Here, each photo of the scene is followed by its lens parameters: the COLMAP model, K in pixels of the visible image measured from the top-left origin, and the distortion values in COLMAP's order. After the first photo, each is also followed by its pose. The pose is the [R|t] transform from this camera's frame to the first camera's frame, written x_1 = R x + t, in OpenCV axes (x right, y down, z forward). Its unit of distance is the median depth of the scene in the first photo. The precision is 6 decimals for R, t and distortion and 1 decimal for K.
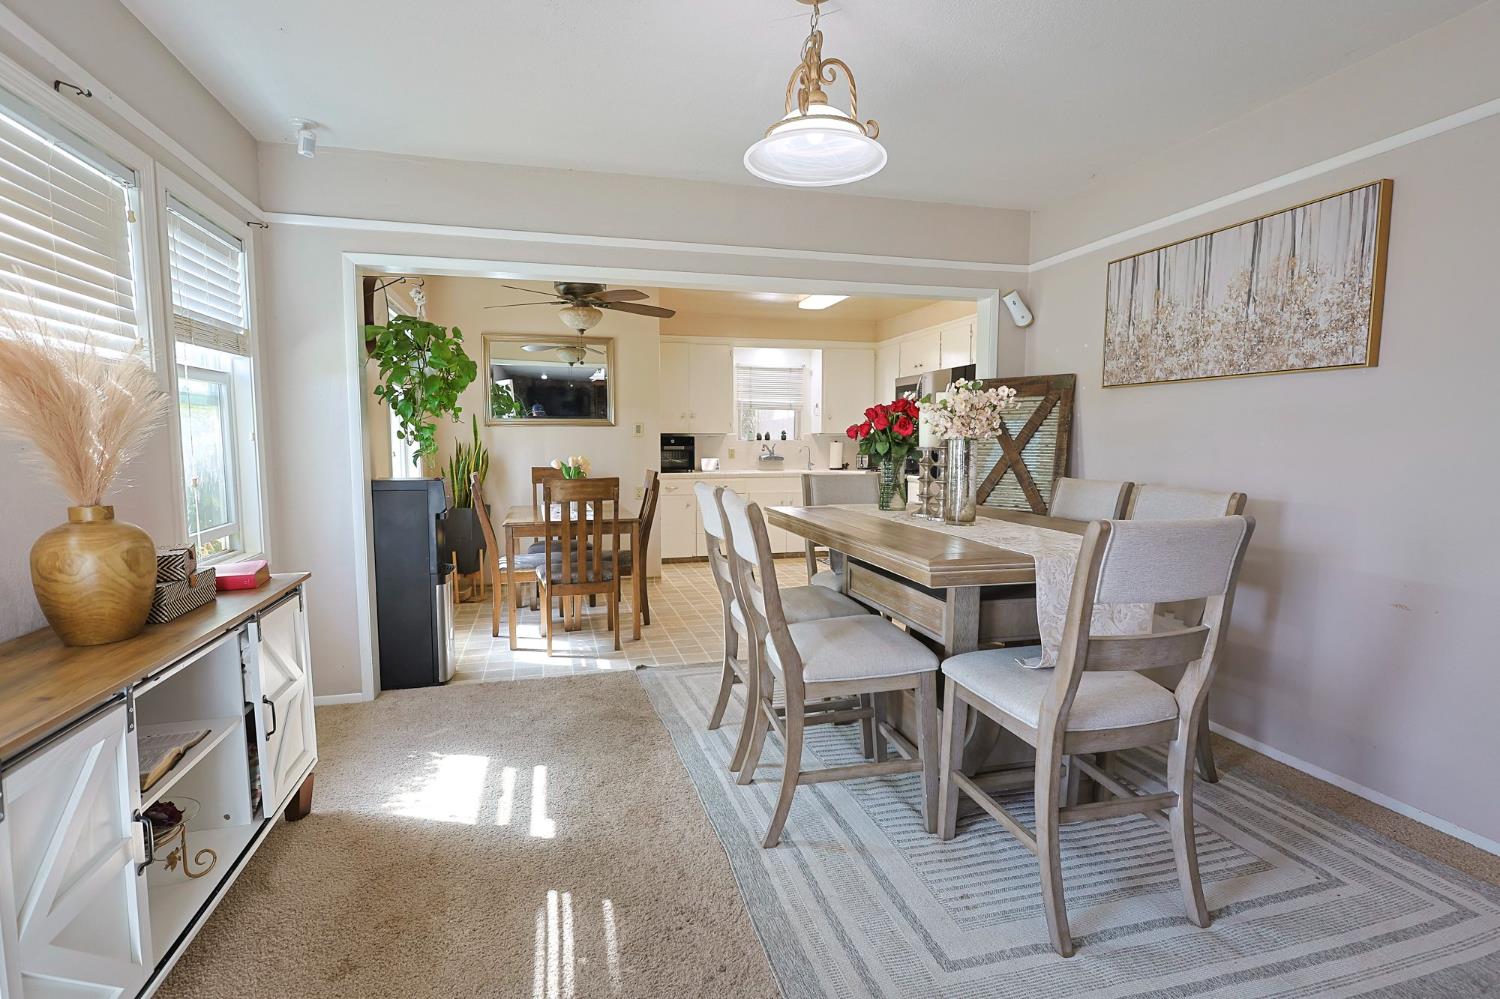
lens RADIAL K [[732.2, 0, 750.5], [0, 732.2, 503.8], [0, 0, 1]] dist [-0.000709, 0.000008]
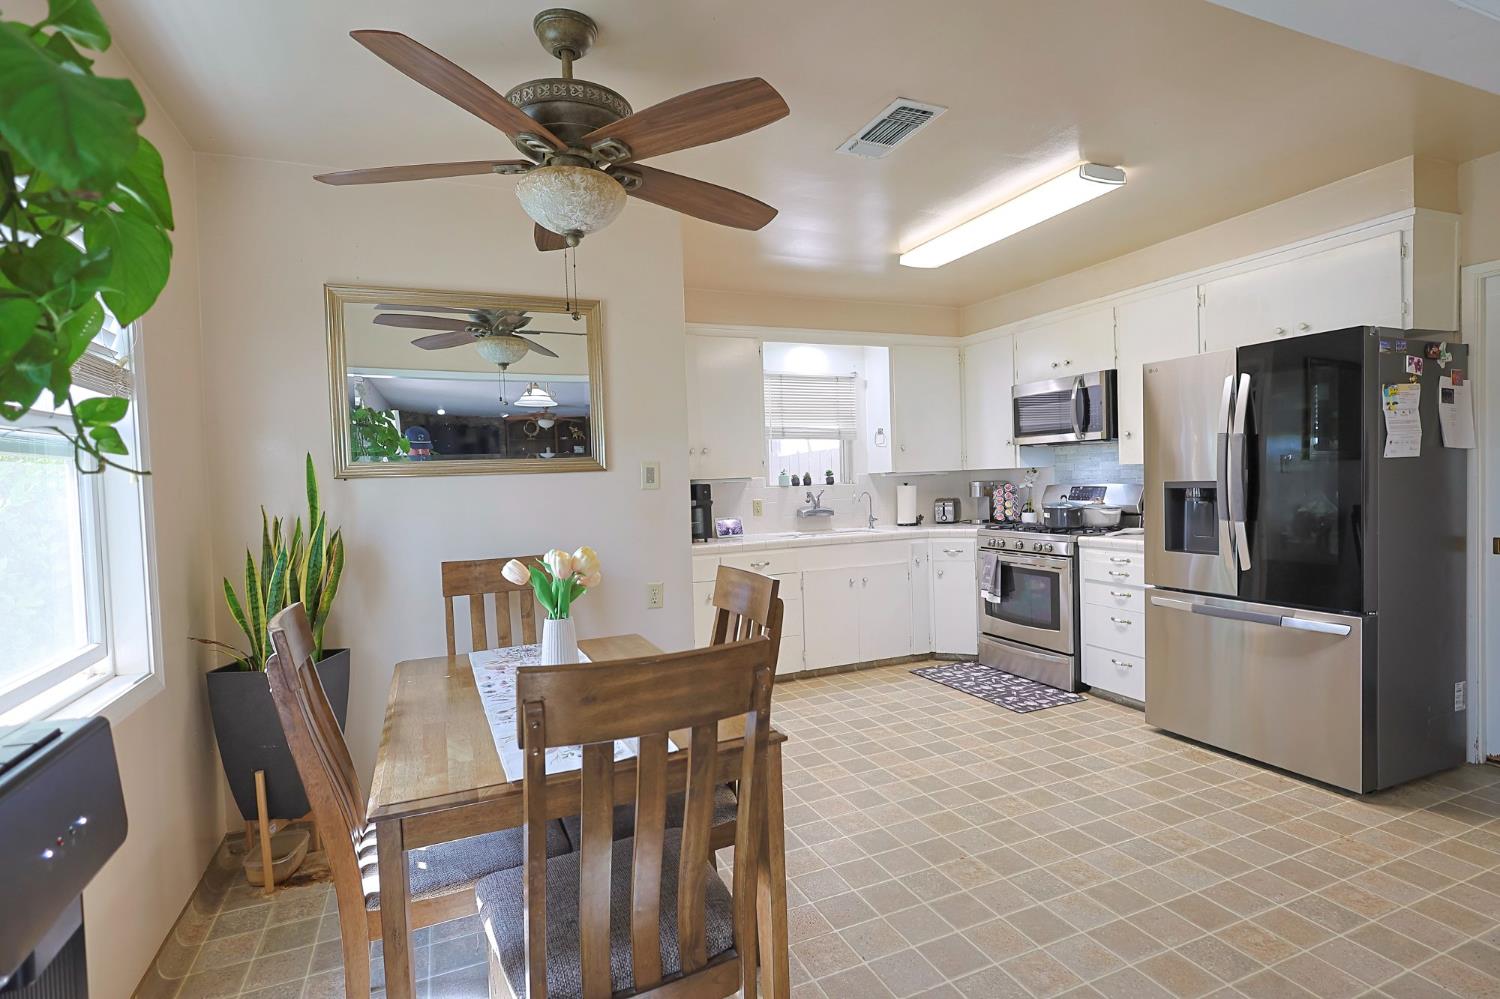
lens RADIAL K [[732.2, 0, 749.0], [0, 732.2, 501.1], [0, 0, 1]] dist [-0.000709, 0.000008]
pose [[0.990916, -0.035278, 0.129774, -0.116430], [0.042726, 0.997568, -0.055062, -0.039321], [-0.127516, 0.060107, 0.990014, 0.361625]]
